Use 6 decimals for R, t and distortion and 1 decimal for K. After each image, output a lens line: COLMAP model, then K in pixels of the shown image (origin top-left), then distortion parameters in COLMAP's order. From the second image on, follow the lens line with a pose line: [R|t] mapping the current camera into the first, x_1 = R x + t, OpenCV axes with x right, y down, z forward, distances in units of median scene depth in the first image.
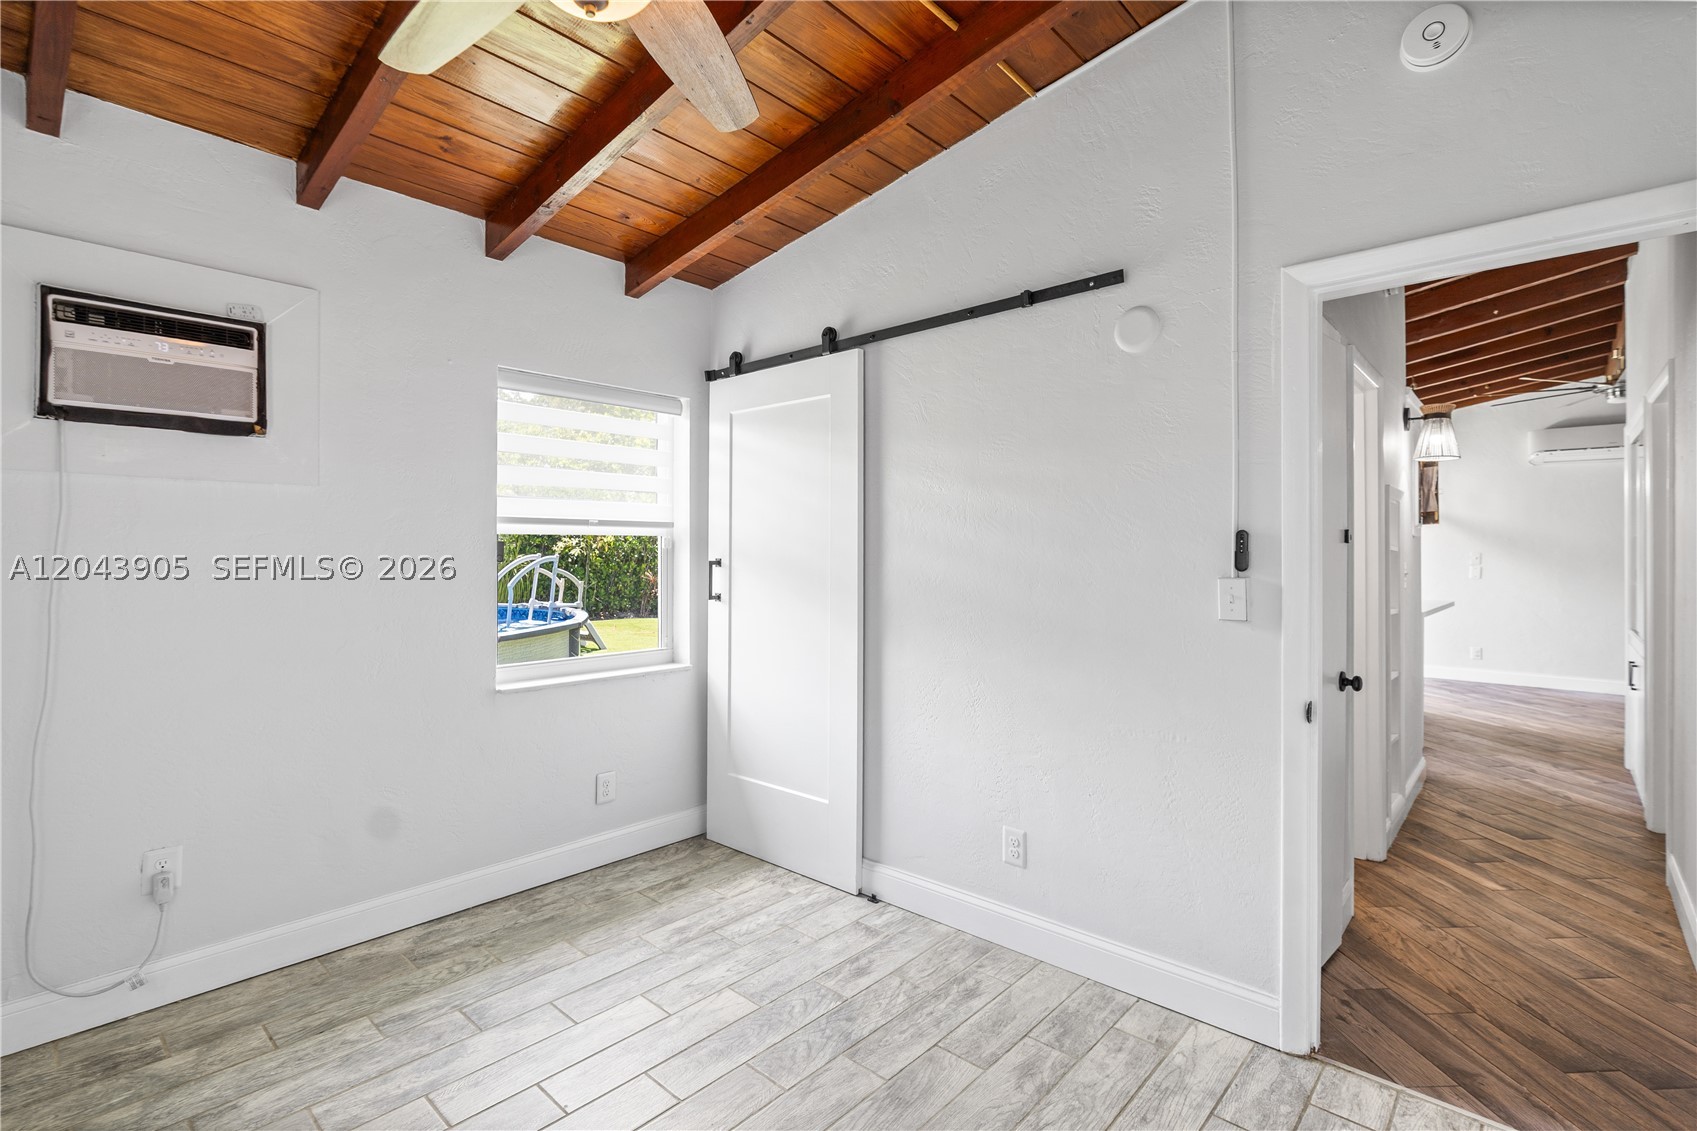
lens RADIAL K [[771.4, 0, 844.2], [0, 771.4, 559.9], [0, 0, 1]] dist [-0.008248, 0.001610]
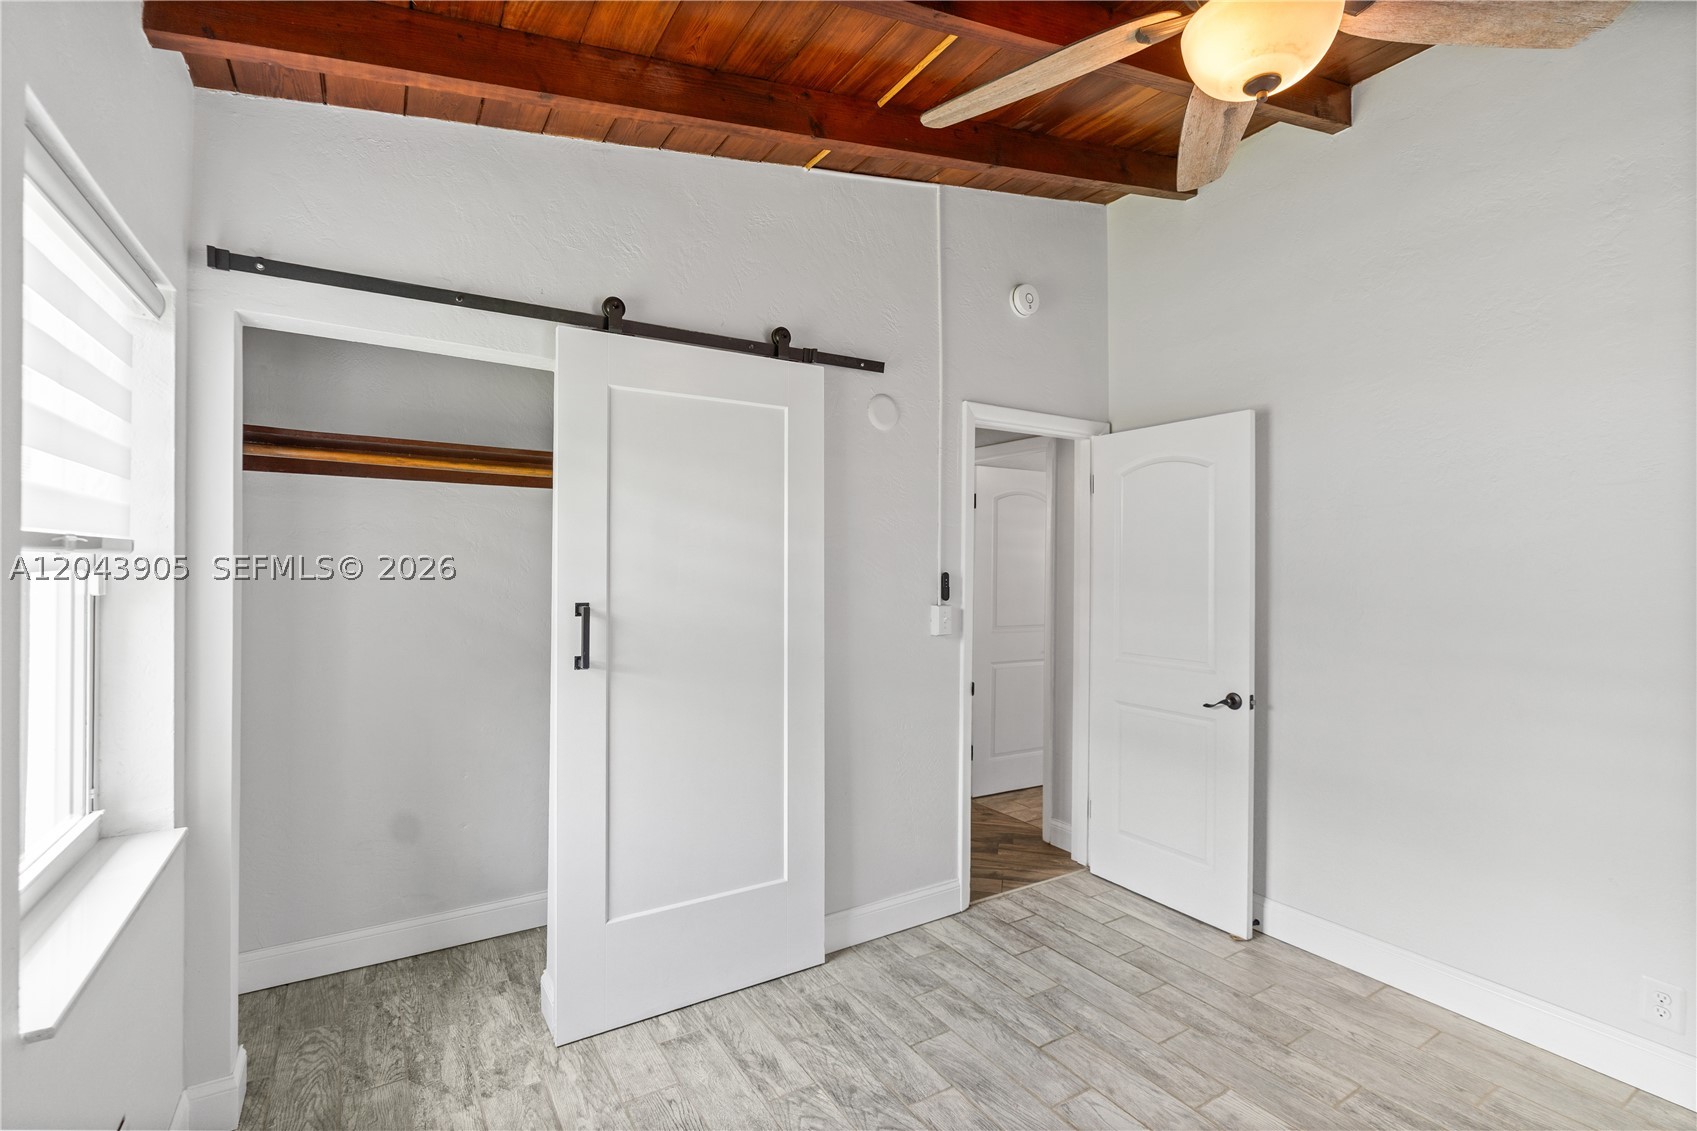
lens RADIAL K [[771.4, 0, 844.2], [0, 771.4, 559.9], [0, 0, 1]] dist [-0.008248, 0.001610]
pose [[0.281070, -0.004084, 0.959679, -0.889138], [-0.003788, 0.999978, 0.005365, -0.064567], [-0.959680, -0.005143, 0.281048, 0.728672]]
